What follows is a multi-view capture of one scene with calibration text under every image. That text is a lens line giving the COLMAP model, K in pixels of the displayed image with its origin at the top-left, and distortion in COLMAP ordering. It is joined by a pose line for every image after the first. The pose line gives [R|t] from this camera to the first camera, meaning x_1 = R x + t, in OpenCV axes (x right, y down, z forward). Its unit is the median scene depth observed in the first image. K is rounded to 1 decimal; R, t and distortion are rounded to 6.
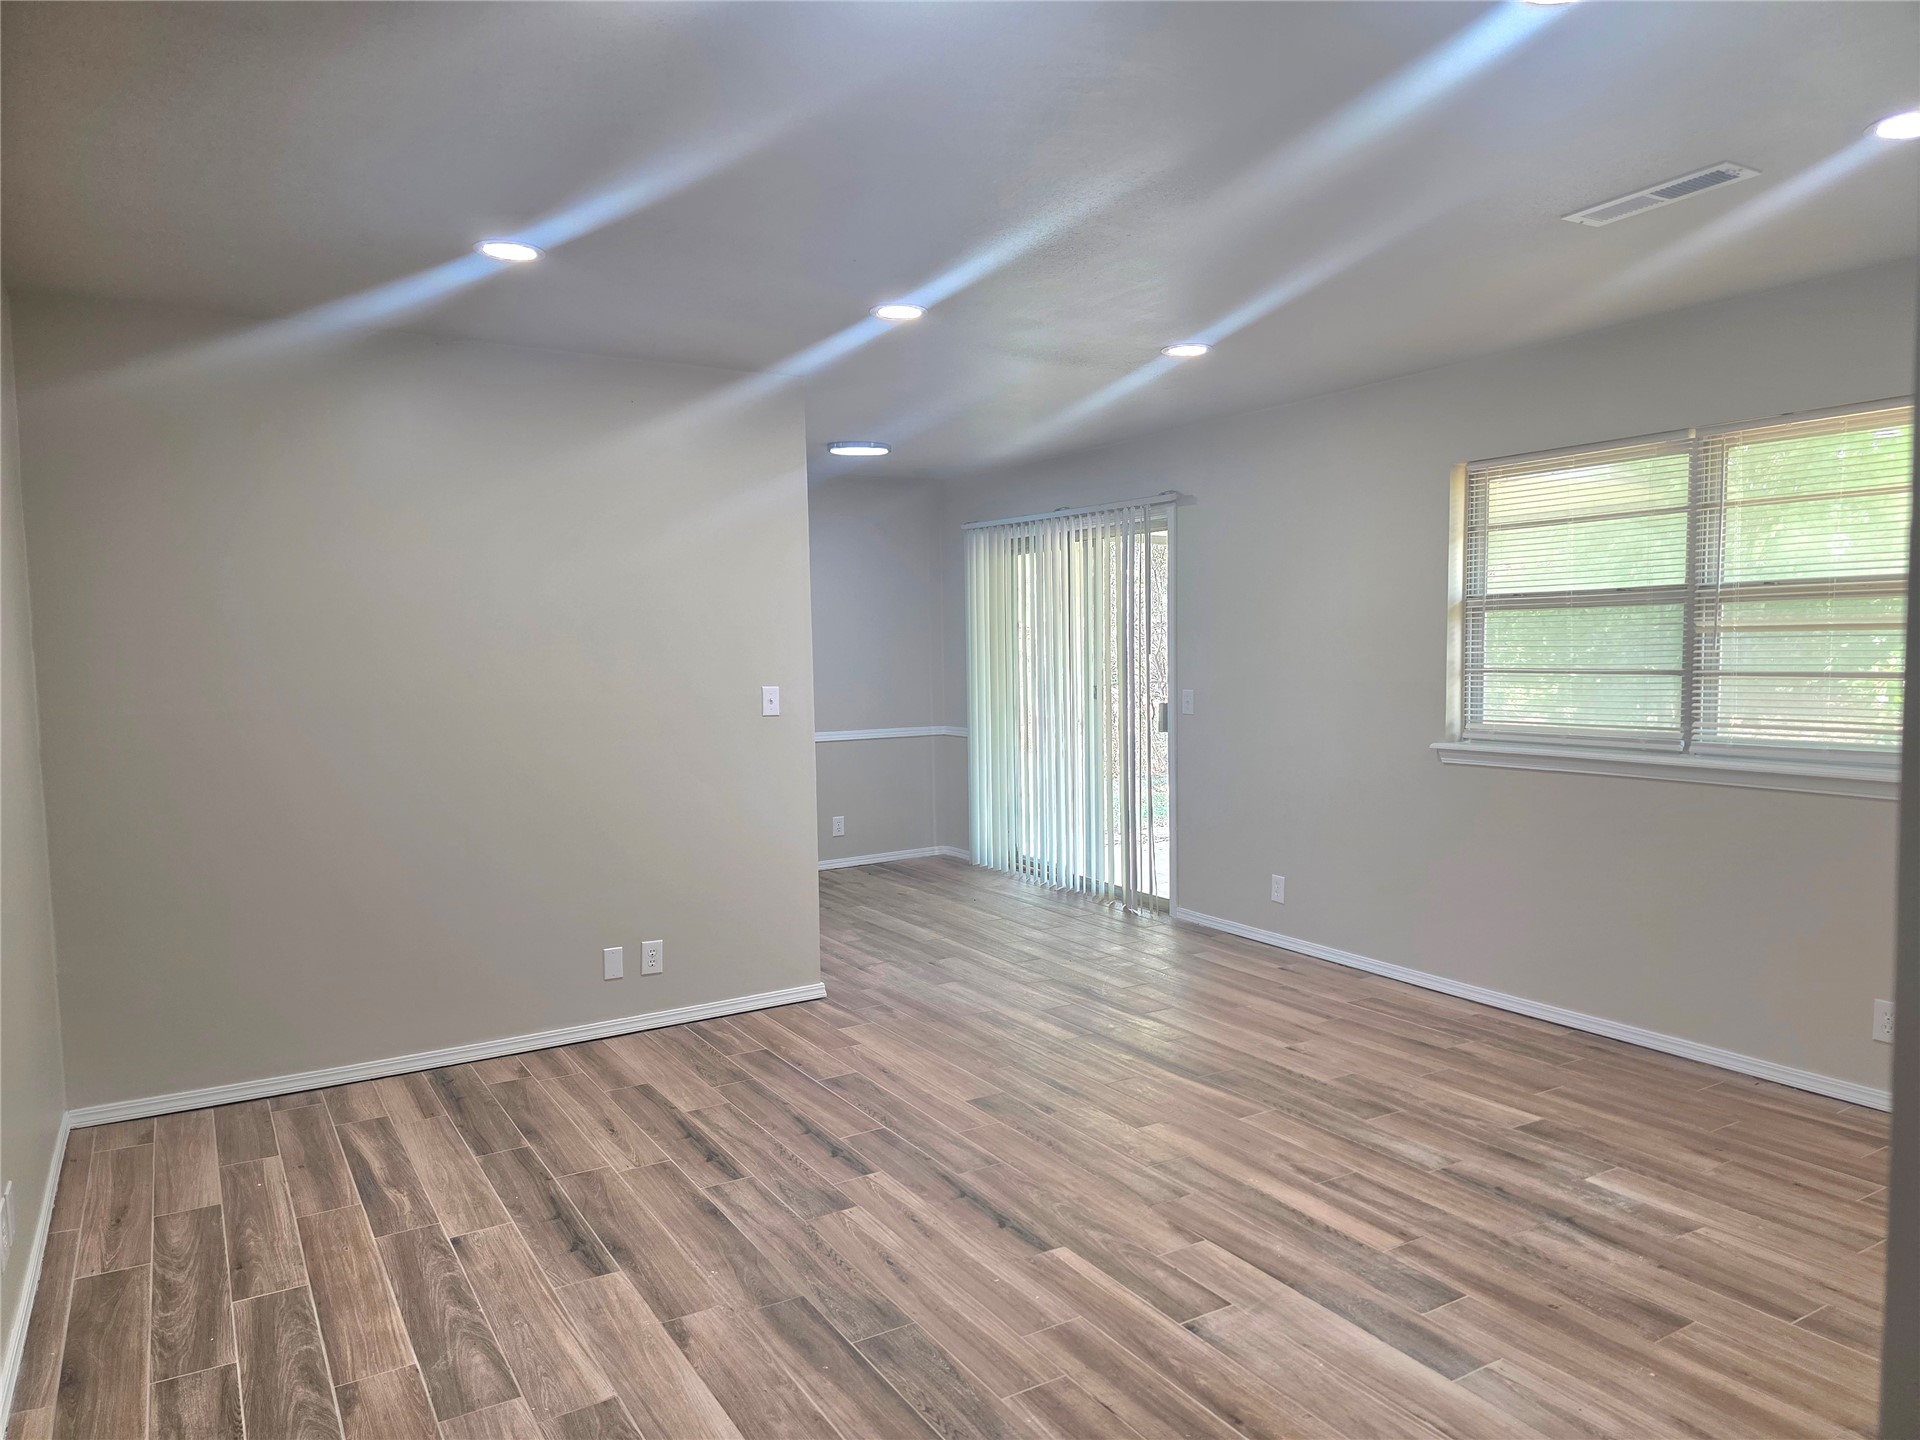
lens RADIAL K [[1290.8, 0, 950.7], [0, 1290.8, 737.8], [0, 0, 1]] dist [0.079495, -0.088568]
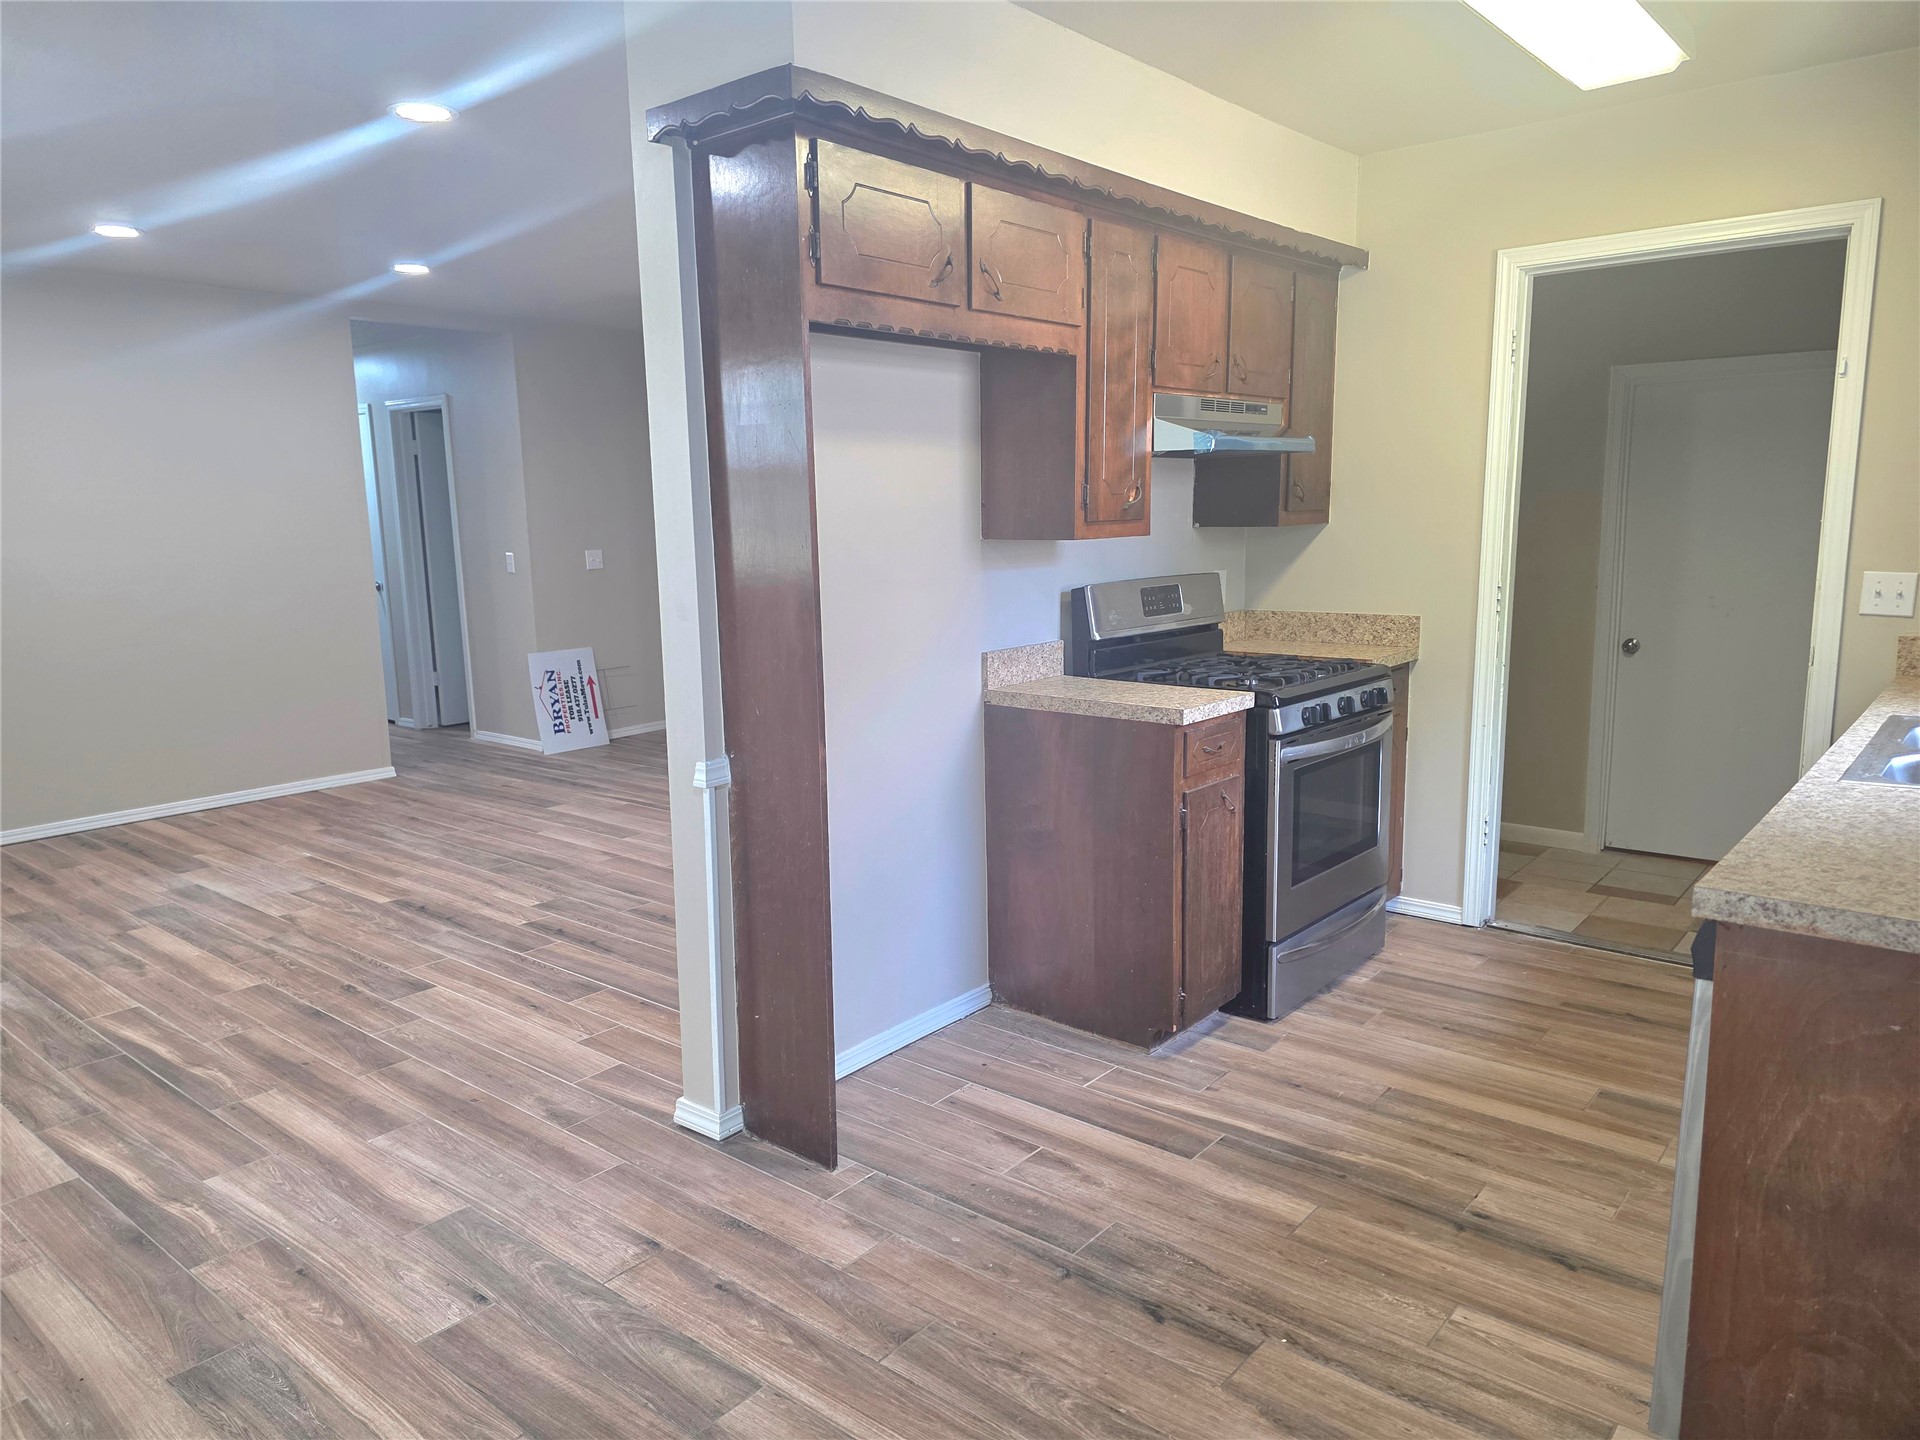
lens RADIAL K [[1291.2, 0, 940.3], [0, 1291.2, 720.6], [0, 0, 1]] dist [0.062303, -0.056391]
pose [[-0.944586, 0.088447, -0.316125, -0.061118], [0.011326, 0.971226, 0.237890, -0.160127], [0.328070, 0.221127, -0.918408, 2.282252]]
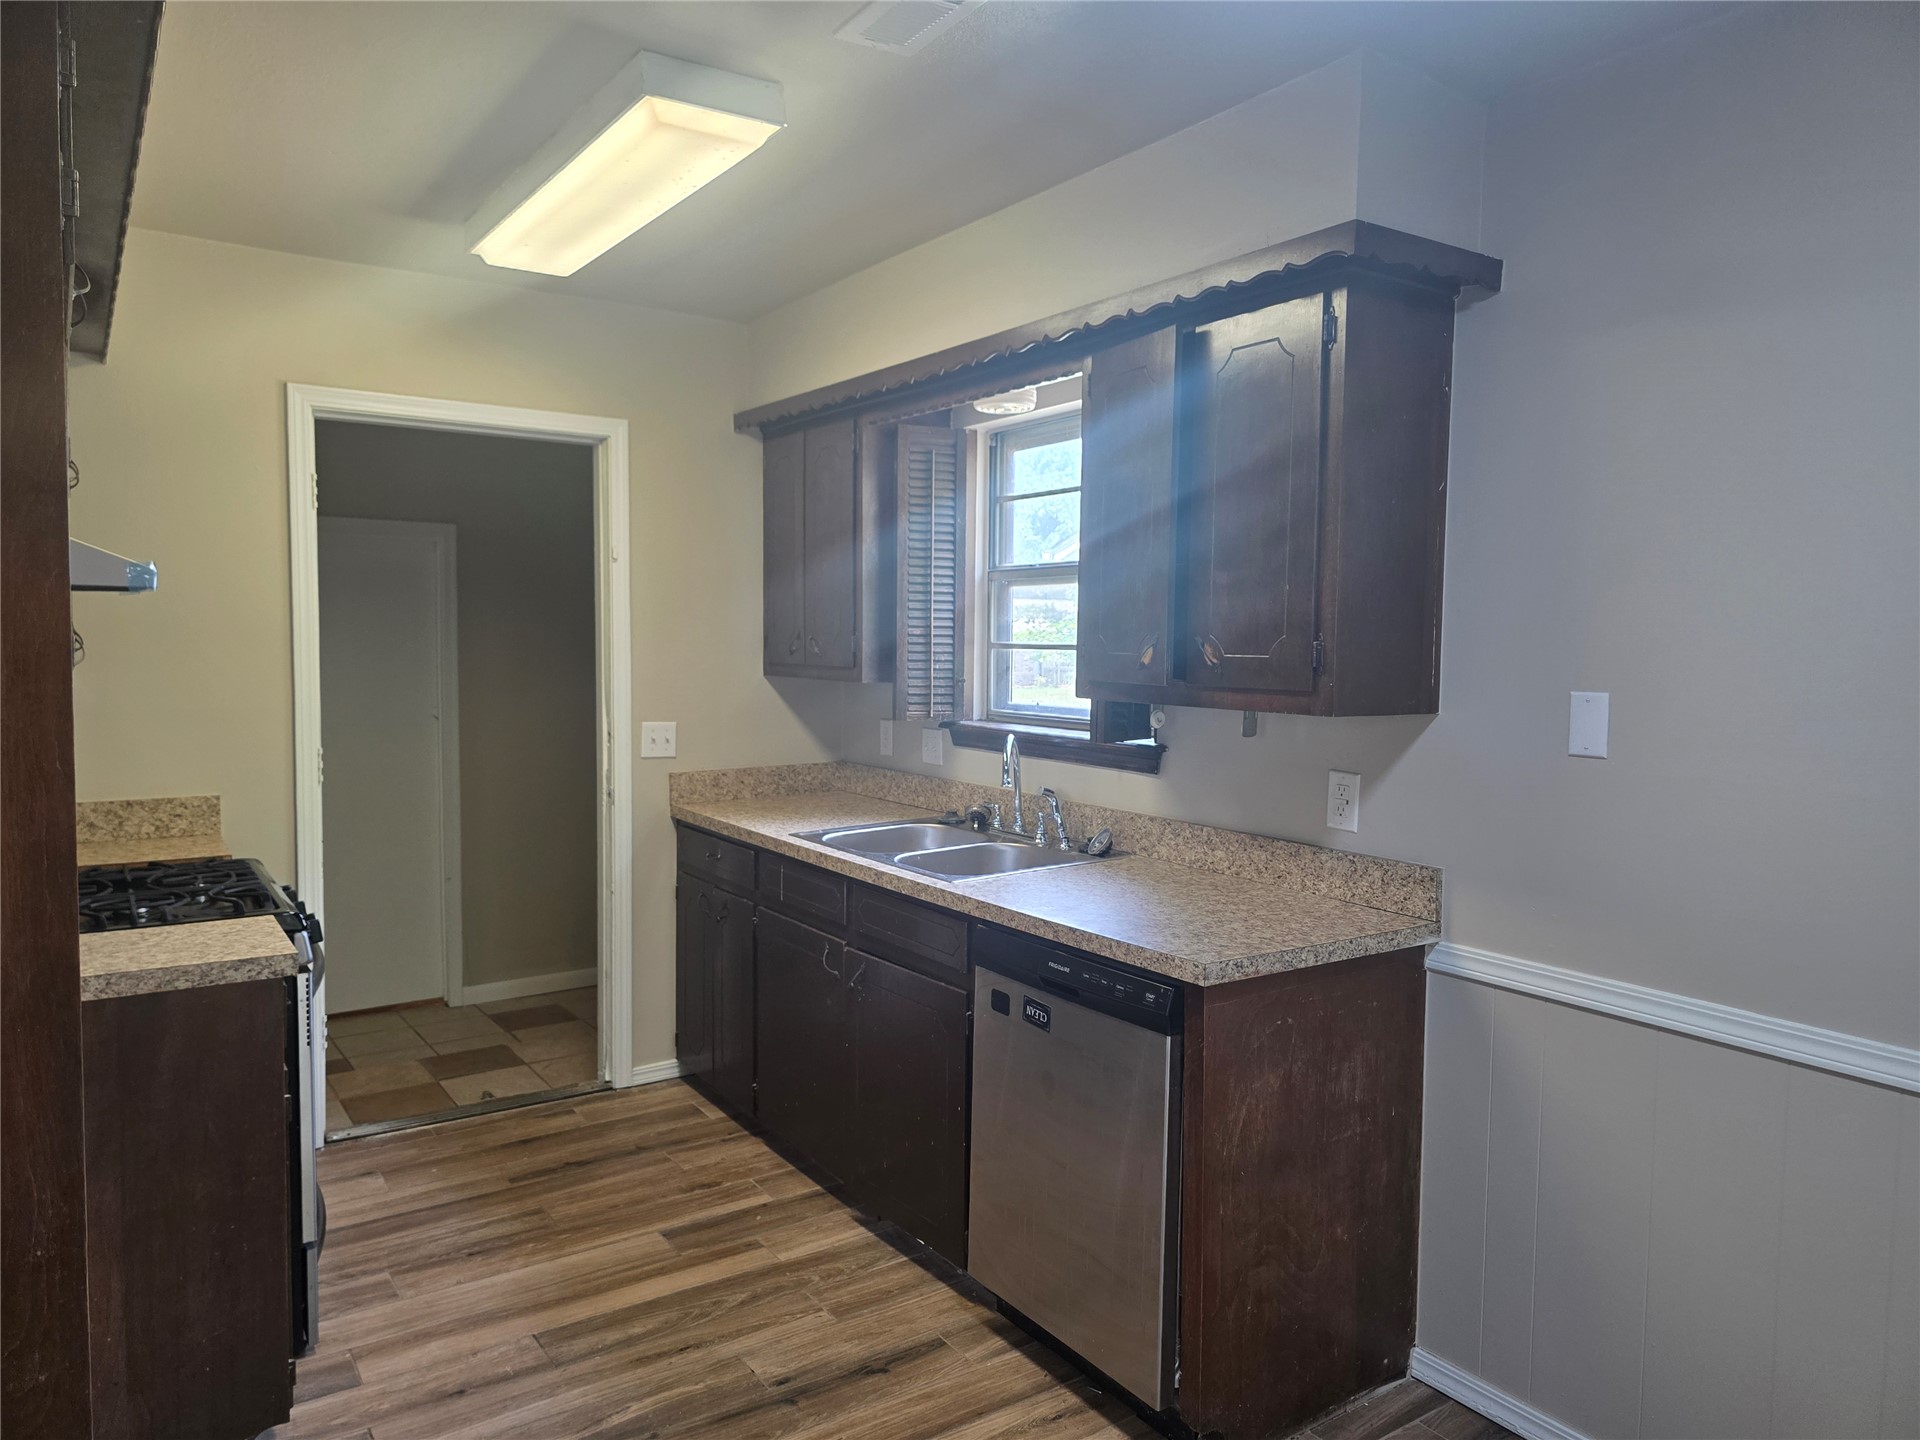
lens RADIAL K [[1303.8, 0, 962.8], [0, 1303.8, 711.3], [0, 0, 1]] dist [0.083834, -0.093596]
pose [[0.065365, 0.076861, -0.994897, 0.160090], [-0.087020, 0.993670, 0.071049, -0.146441], [0.994060, 0.081932, 0.071640, 1.784931]]
